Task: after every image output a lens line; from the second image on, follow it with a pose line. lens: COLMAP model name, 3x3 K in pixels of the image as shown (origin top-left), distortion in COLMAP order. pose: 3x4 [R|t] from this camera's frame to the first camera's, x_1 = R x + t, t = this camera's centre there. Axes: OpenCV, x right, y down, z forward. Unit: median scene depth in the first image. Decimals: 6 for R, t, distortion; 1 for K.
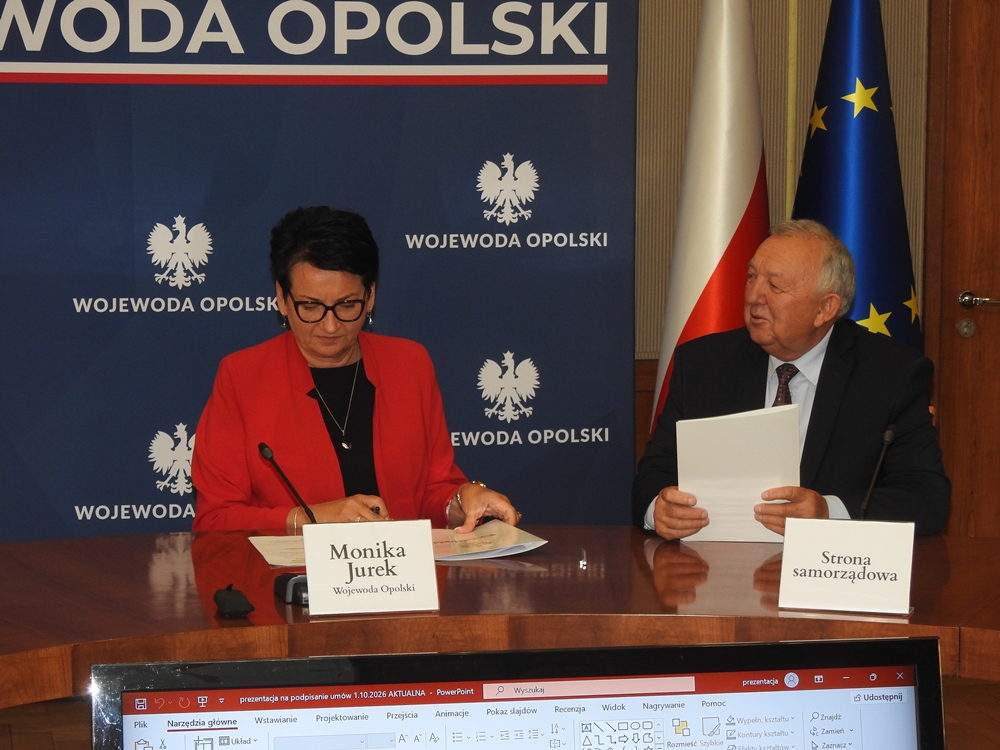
lens RADIAL K [[2630.2, 0, 482.8], [0, 2630.2, 382.7], [0, 0, 1]] dist [-0.034715, 0.000000]
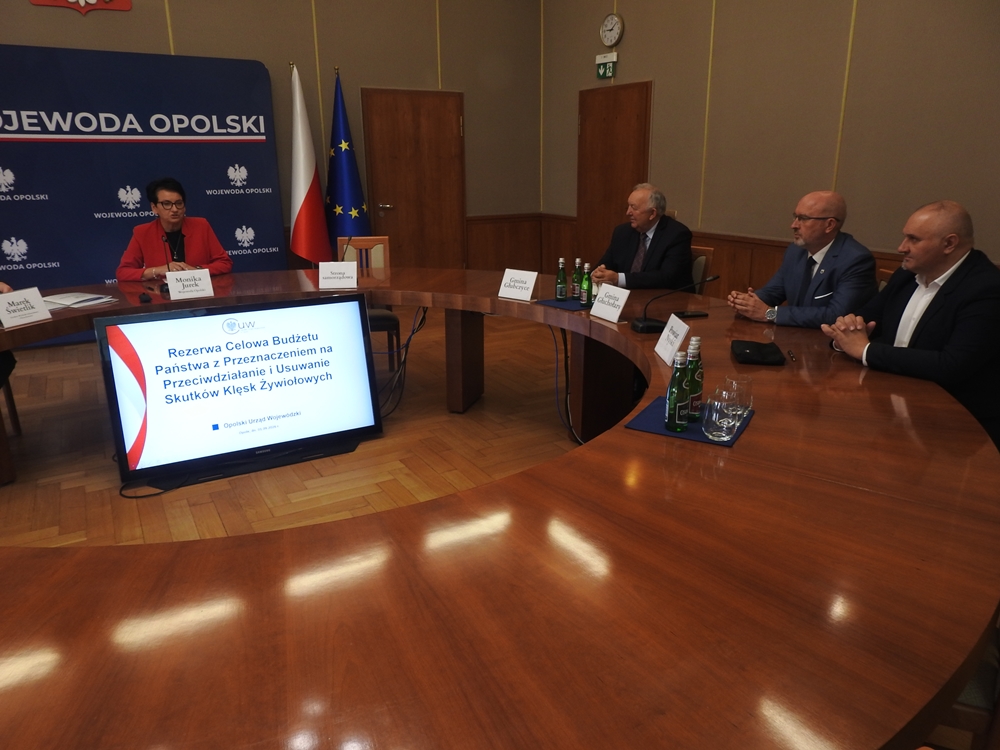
lens RADIAL K [[718.6, 0, 505.6], [0, 718.6, 374.2], [0, 0, 1]] dist [-0.002587, 0.001450]
pose [[0.946898, -0.104334, 0.304137, 0.028230], [0.048314, 0.981319, 0.186220, 0.019941], [-0.317885, -0.161637, 0.934250, 0.012117]]
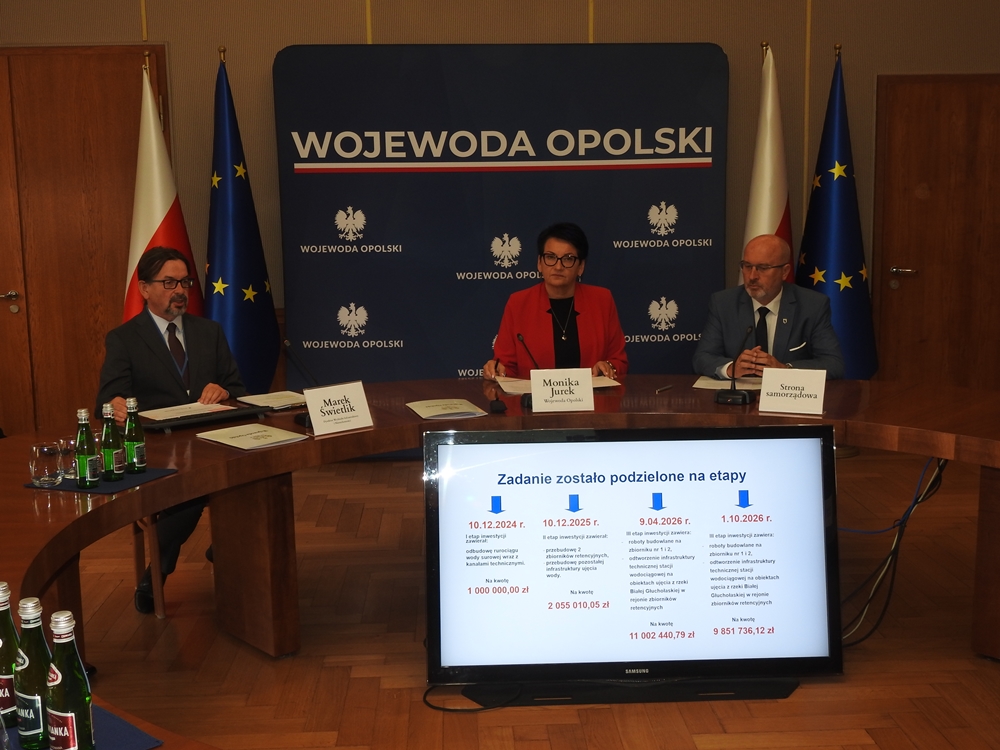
lens RADIAL K [[1244.7, 0, 499.5], [0, 1244.7, 379.3], [0, 0, 1]] dist [-0.000891, 0.000000]
pose [[0.986706, 0.003945, -0.162467, 0.043365], [0.003024, 0.999087, 0.042624, 0.011364], [0.162487, -0.042549, 0.985793, 0.000928]]
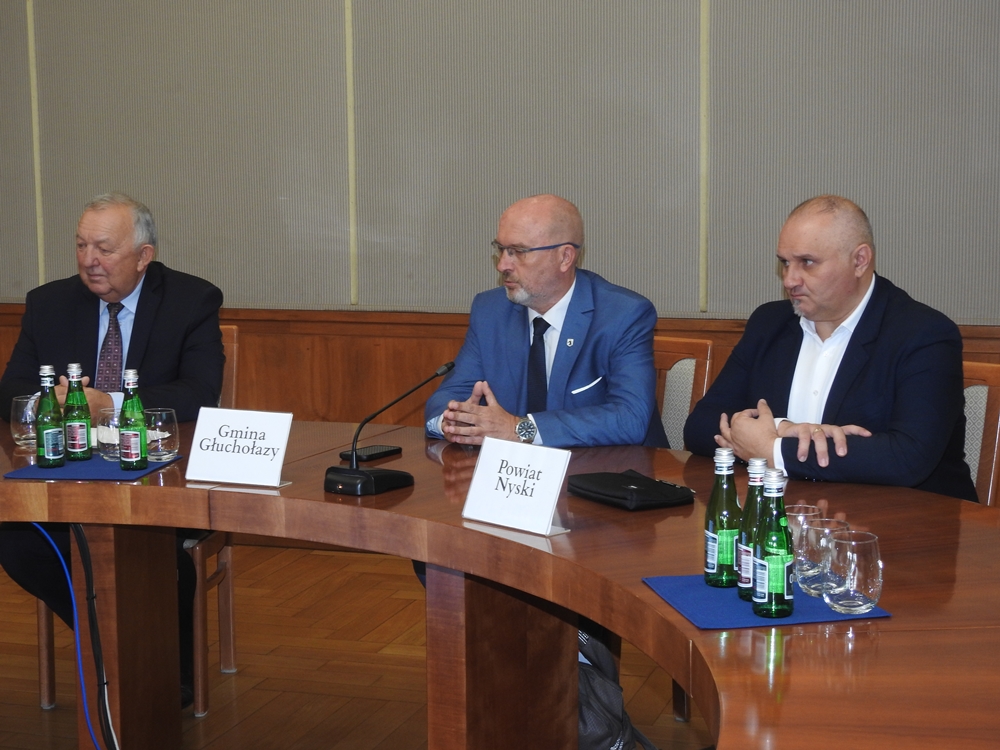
lens RADIAL K [[1806.7, 0, 498.5], [0, 1806.7, 367.0], [0, 0, 1]] dist [-0.004773, 0.000000]
pose [[0.497435, -0.123503, 0.858665, -0.174057], [0.110547, 0.990769, 0.078462, 0.008405], [-0.860429, 0.055894, 0.506496, 0.100569]]
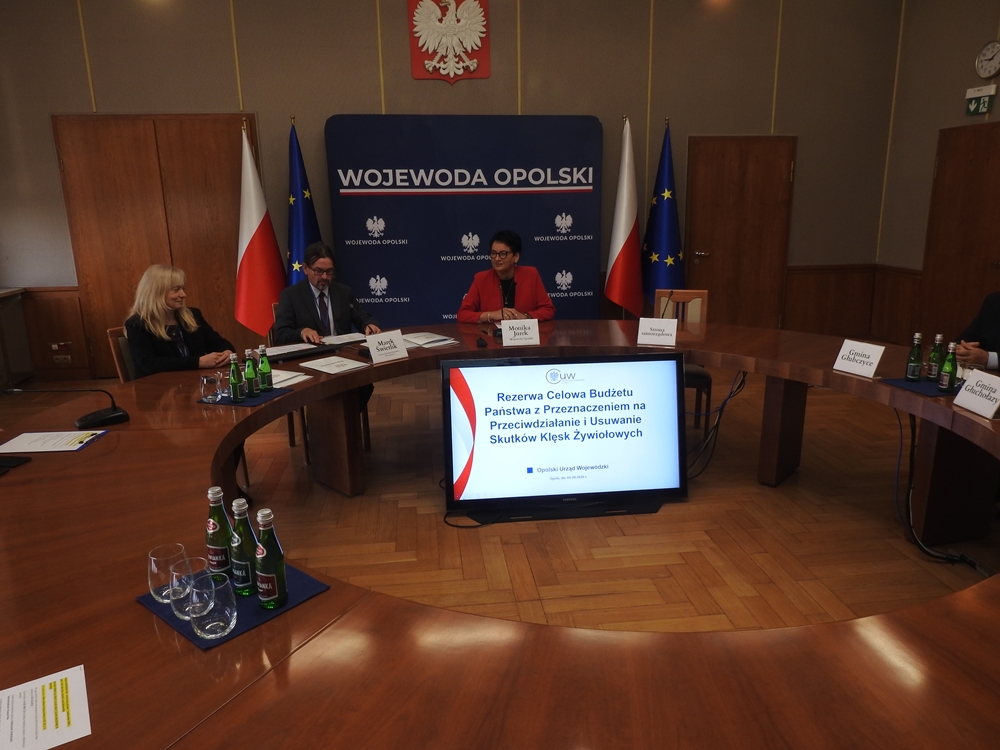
lens RADIAL K [[718.6, 0, 503.3], [0, 718.6, 376.9], [0, 0, 1]] dist [-0.002587, 0.001450]
pose [[0.996592, 0.000496, -0.082493, 0.008757], [0.010623, 0.990884, 0.134300, -0.000373], [0.081808, -0.134718, 0.987501, 0.024004]]
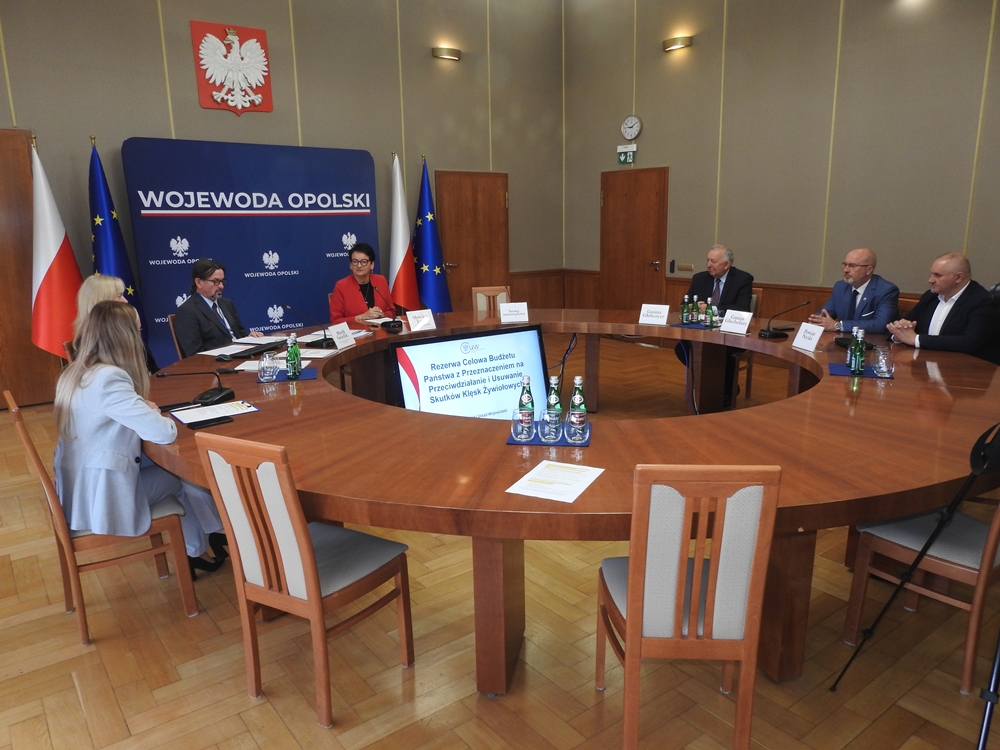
lens RADIAL K [[718.6, 0, 507.9], [0, 718.6, 373.1], [0, 0, 1]] dist [-0.002587, 0.001450]
pose [[0.893013, -0.112006, 0.435869, -0.280518], [0.068707, 0.991111, 0.113919, 0.018130], [-0.444755, -0.071784, 0.892771, -0.105907]]
